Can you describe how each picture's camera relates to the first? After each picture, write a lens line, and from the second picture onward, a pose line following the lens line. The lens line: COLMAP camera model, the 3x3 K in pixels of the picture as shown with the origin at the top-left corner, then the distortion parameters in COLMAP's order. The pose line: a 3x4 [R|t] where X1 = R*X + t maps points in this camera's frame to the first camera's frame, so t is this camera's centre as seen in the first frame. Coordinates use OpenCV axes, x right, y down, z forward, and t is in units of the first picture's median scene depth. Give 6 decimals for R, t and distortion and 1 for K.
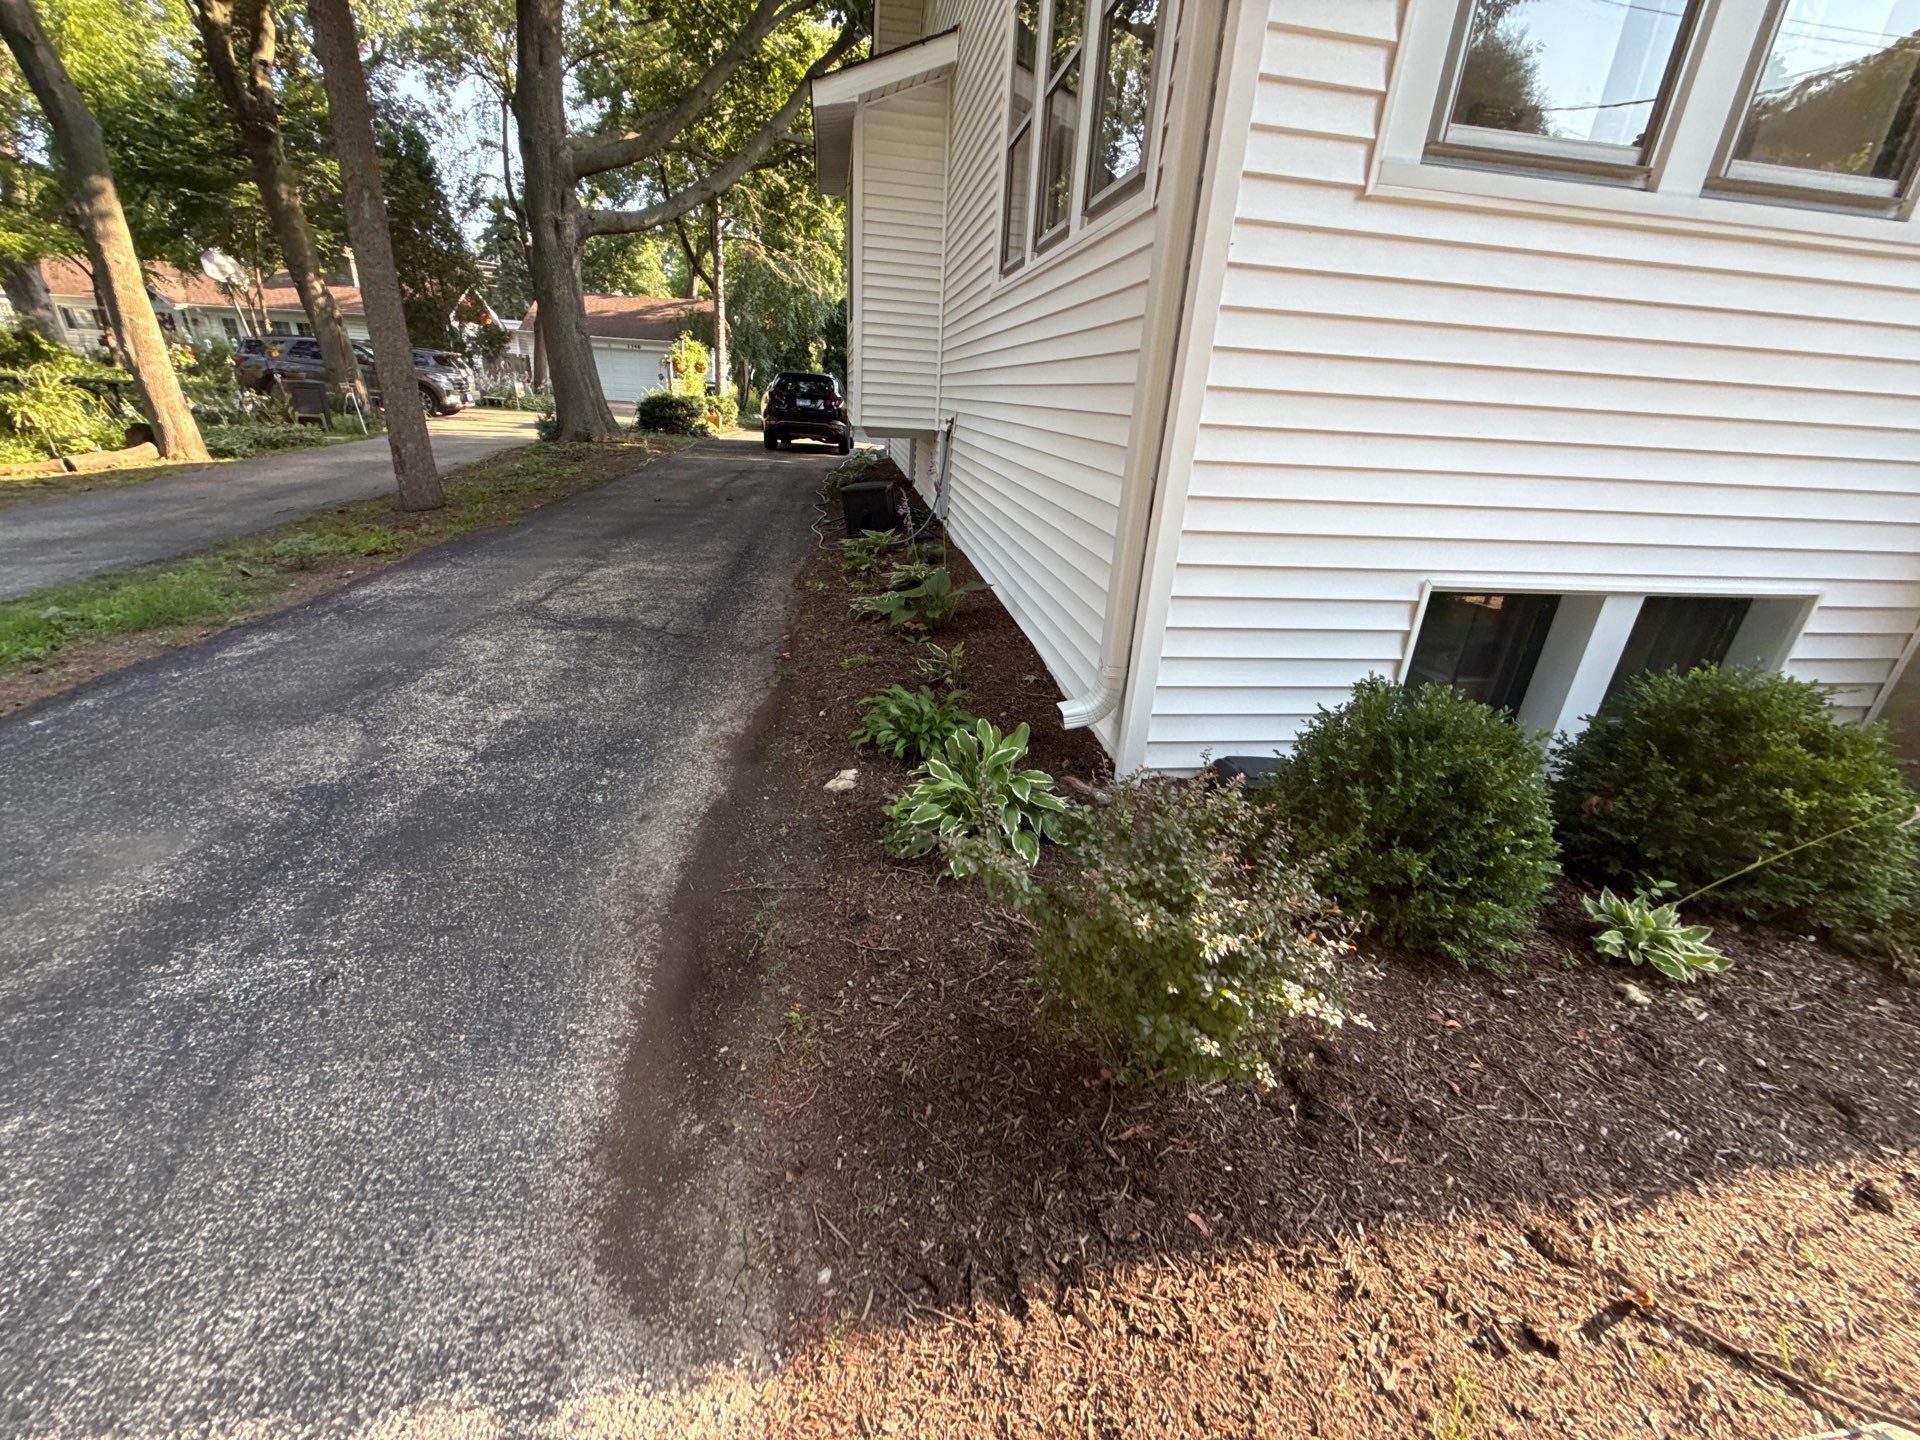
lens RADIAL K [[759.9, 0, 958.6], [0, 759.9, 709.7], [0, 0, 1]] dist [-0.000522, -0.000203]
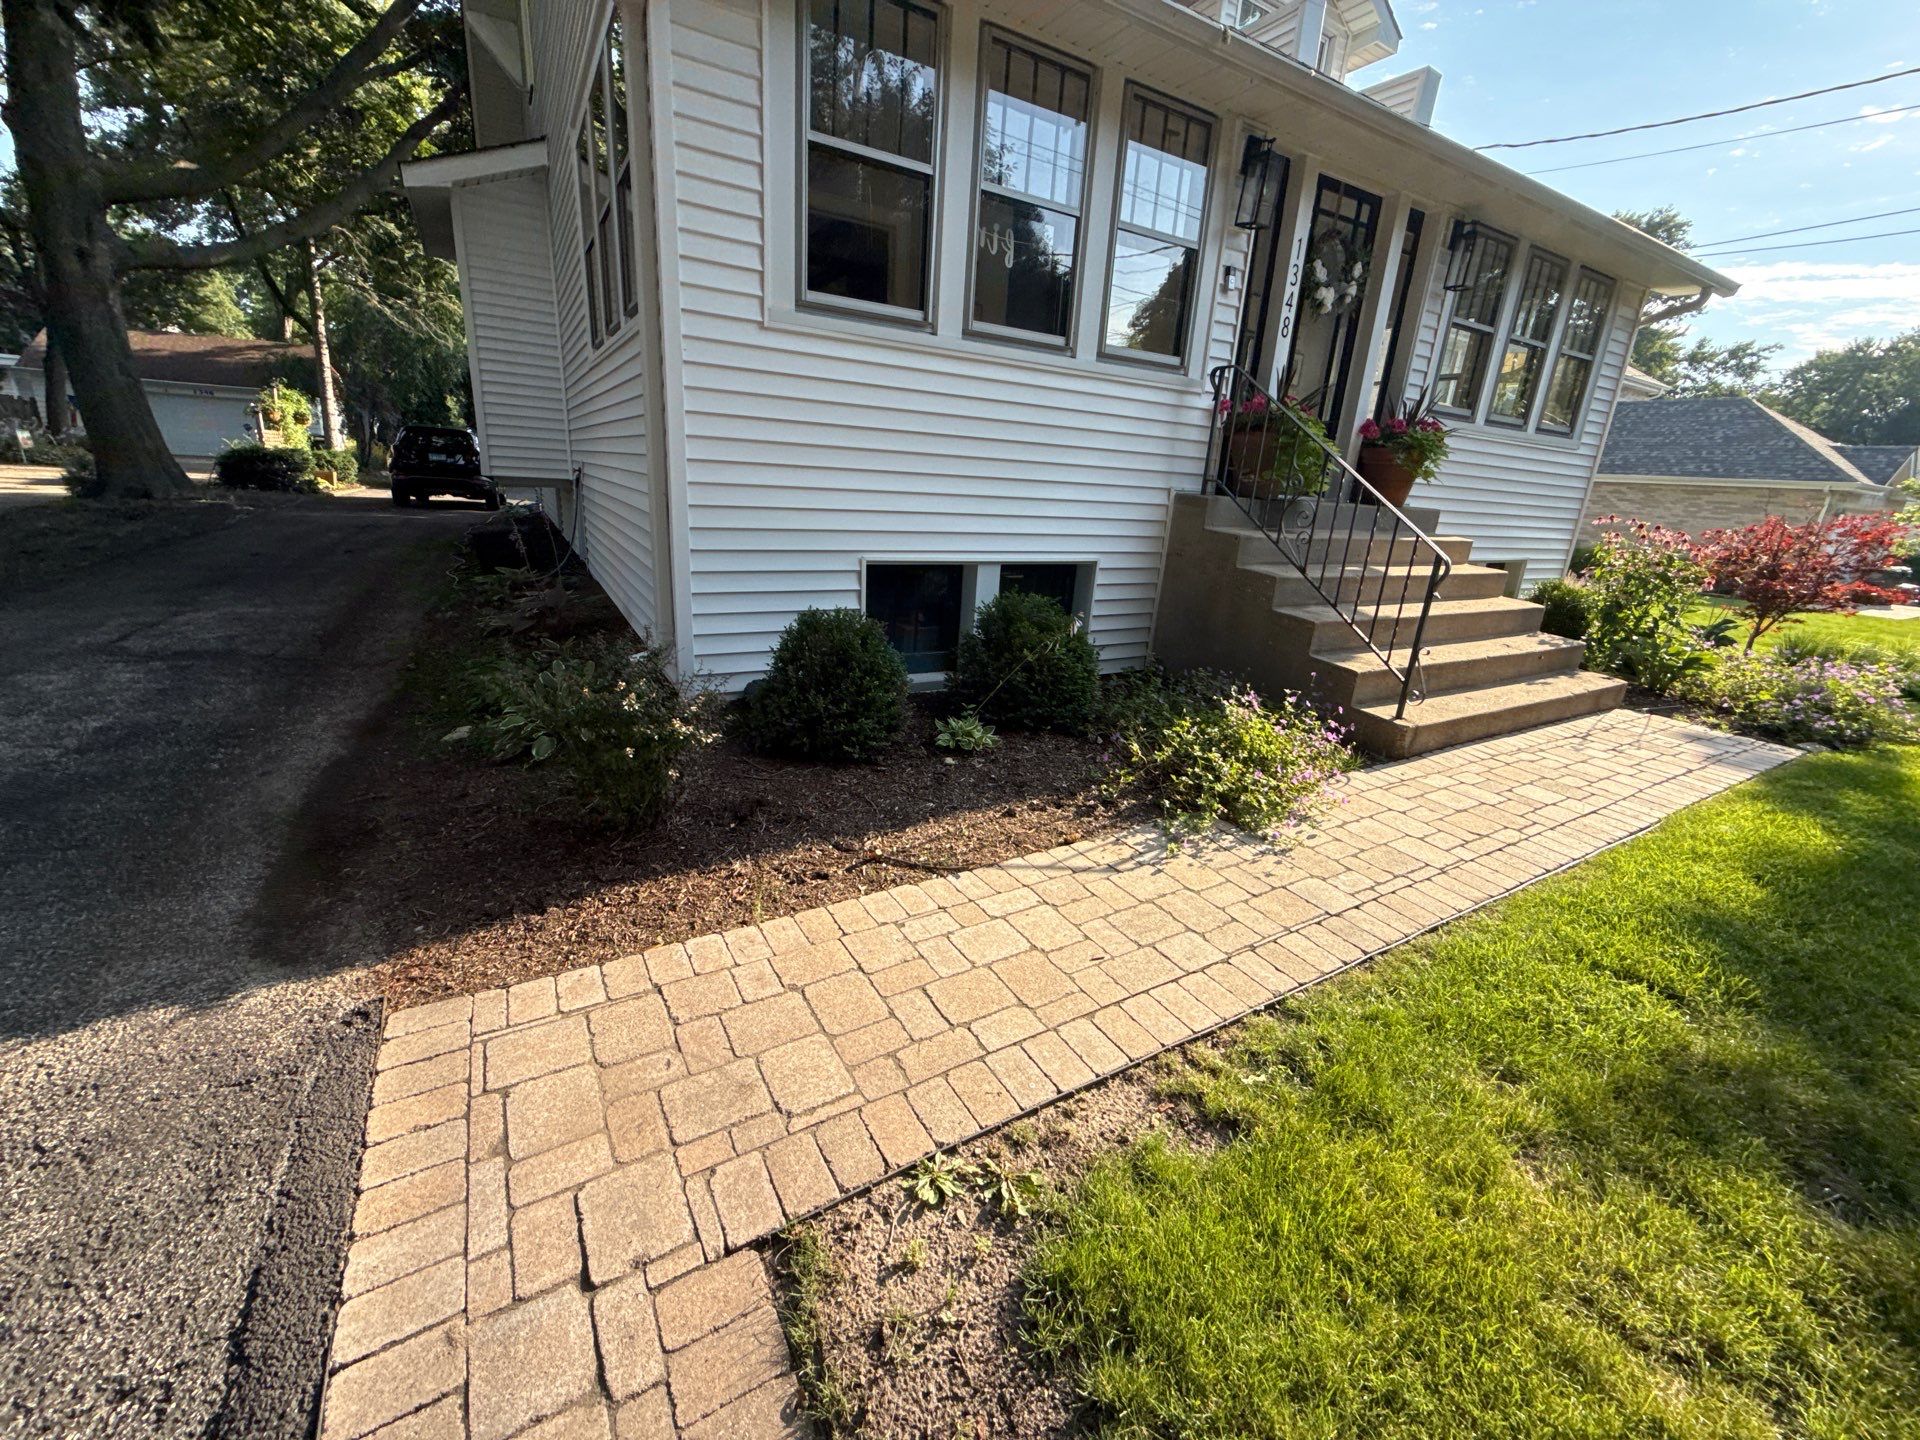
lens RADIAL K [[759.9, 0, 958.6], [0, 759.9, 709.7], [0, 0, 1]] dist [-0.000522, -0.000203]
pose [[0.929431, -0.105343, 0.353640, 0.033182], [0.130575, 0.990267, -0.048192, 0.041237], [-0.345122, 0.090968, 0.934139, -0.087963]]
